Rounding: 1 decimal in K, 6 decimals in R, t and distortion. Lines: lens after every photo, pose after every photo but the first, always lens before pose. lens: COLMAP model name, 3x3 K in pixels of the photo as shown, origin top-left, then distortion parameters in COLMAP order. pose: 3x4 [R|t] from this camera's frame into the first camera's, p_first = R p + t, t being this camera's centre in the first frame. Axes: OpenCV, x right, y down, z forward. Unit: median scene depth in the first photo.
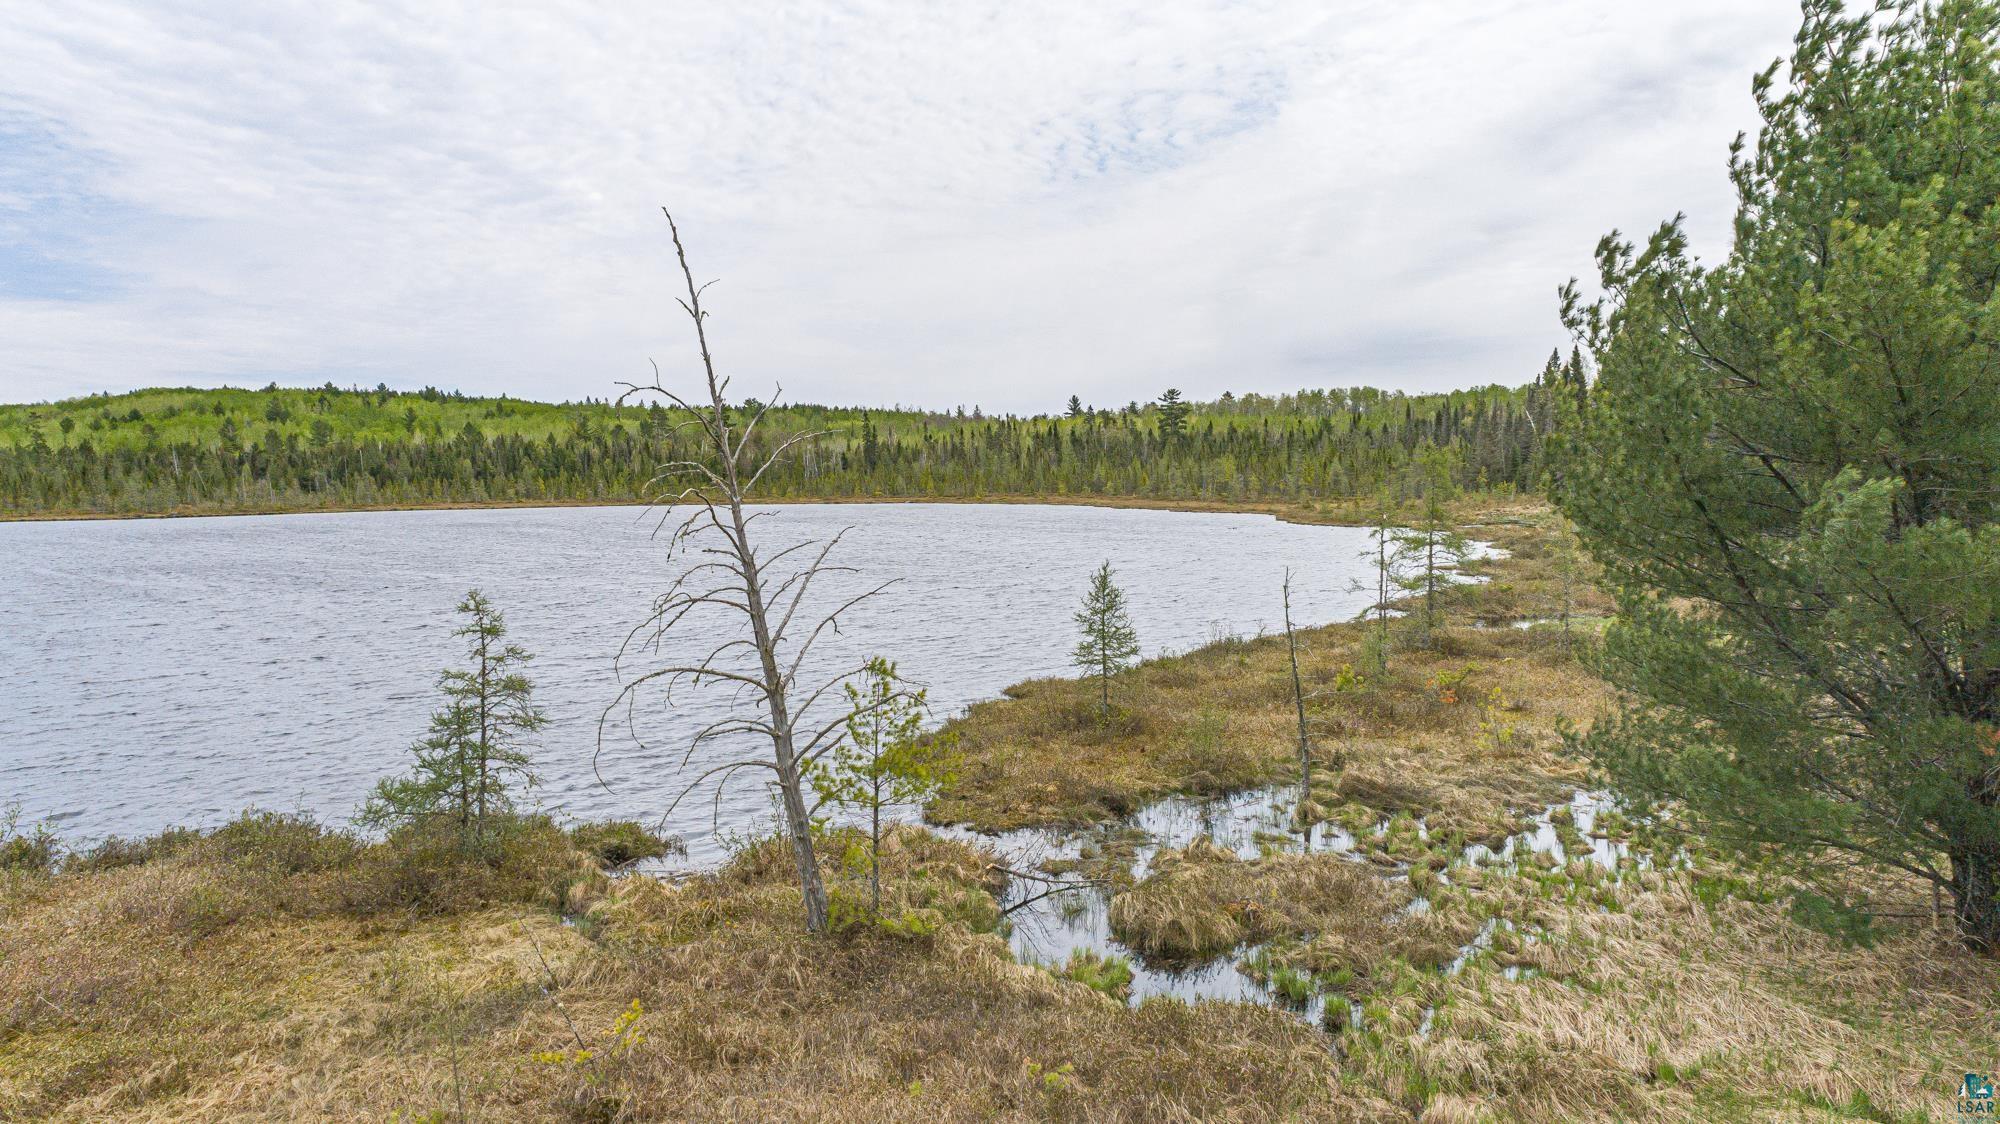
lens RADIAL K [[1338.7, 0, 1000.0], [0, 1338.7, 562.0], [0, 0, 1]] dist [0.008114, 0.023139]
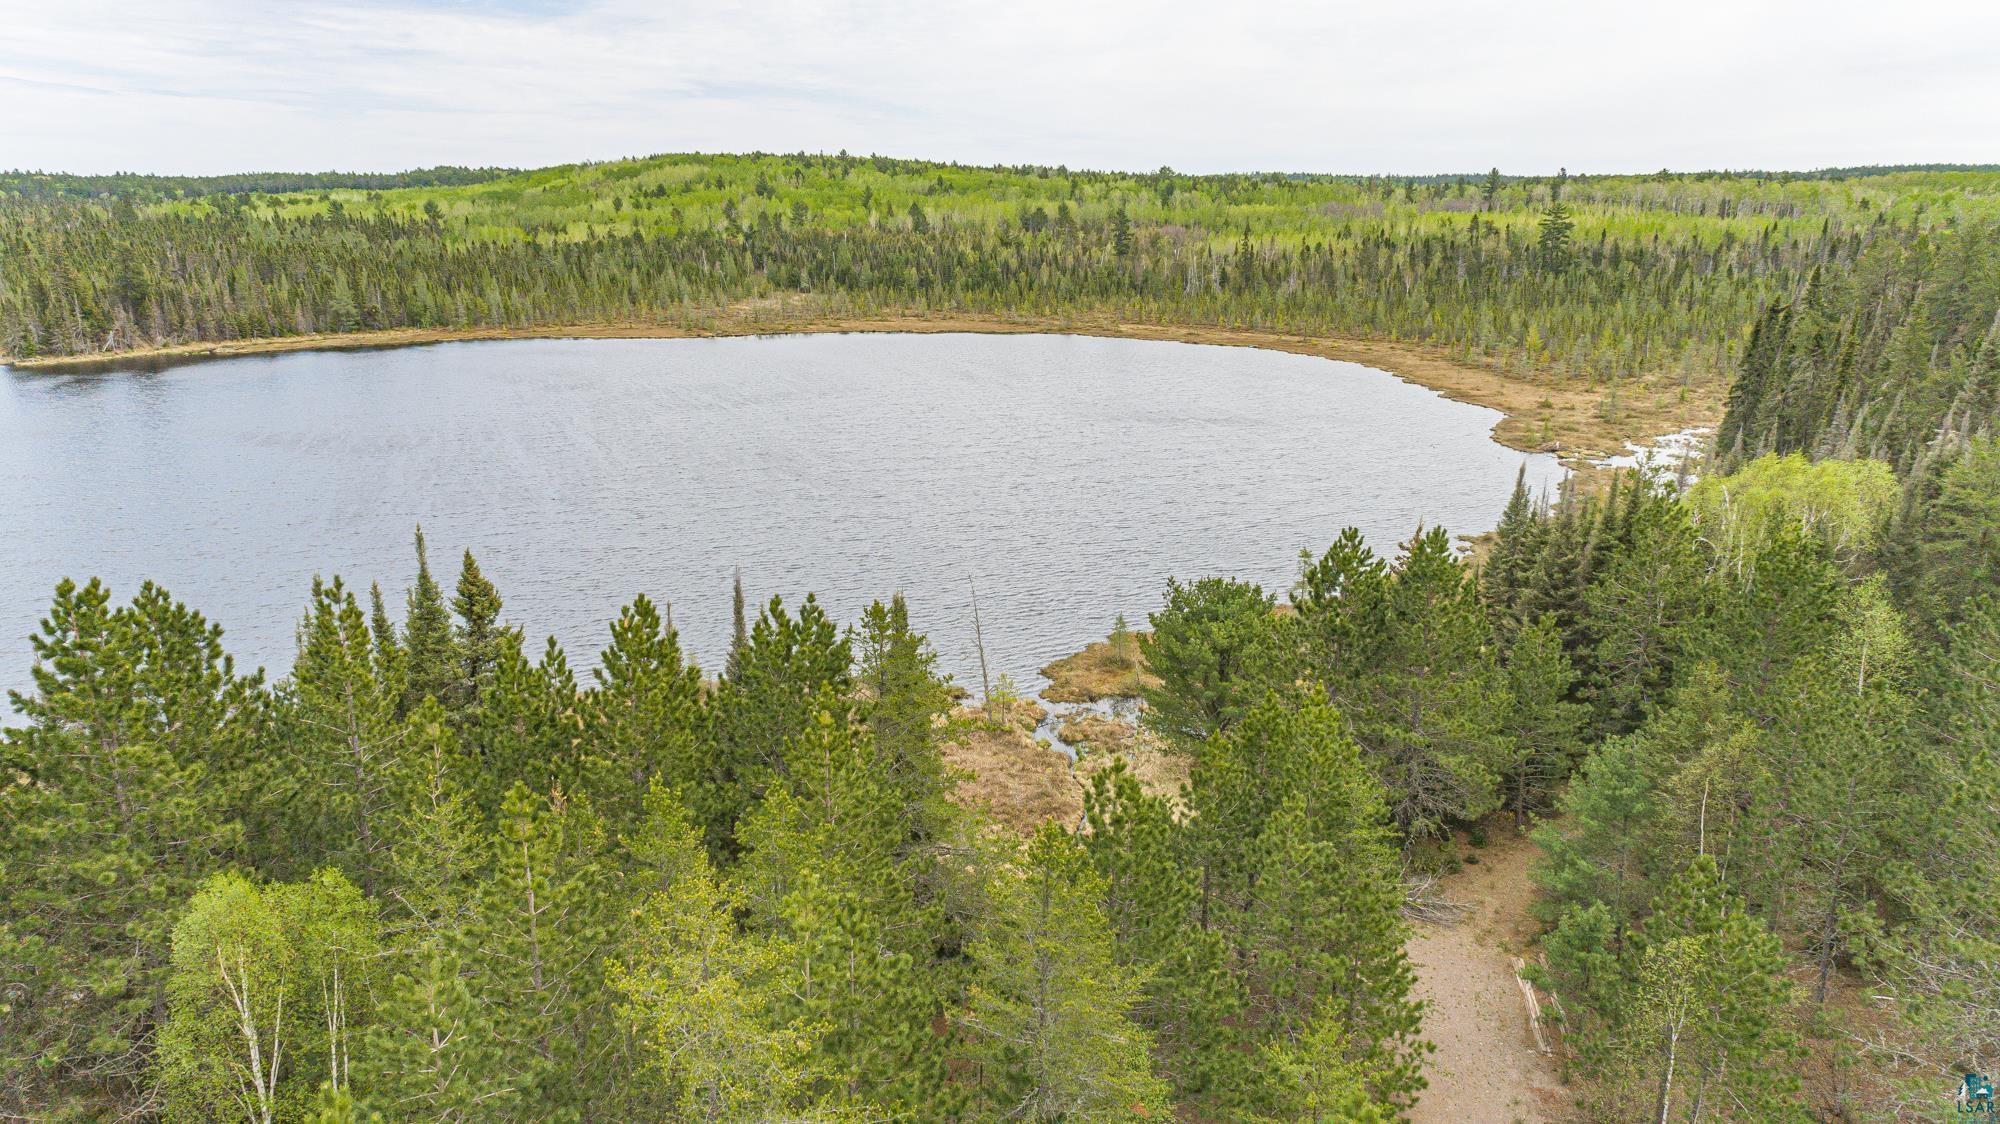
lens RADIAL K [[1338.7, 0, 1000.0], [0, 1338.7, 562.0], [0, 0, 1]] dist [0.008114, 0.023139]
pose [[0.951317, 0.099566, -0.291688, 0.038087], [-0.040499, 0.978559, 0.201944, -0.039141], [0.305541, -0.180299, 0.934953, -0.104037]]
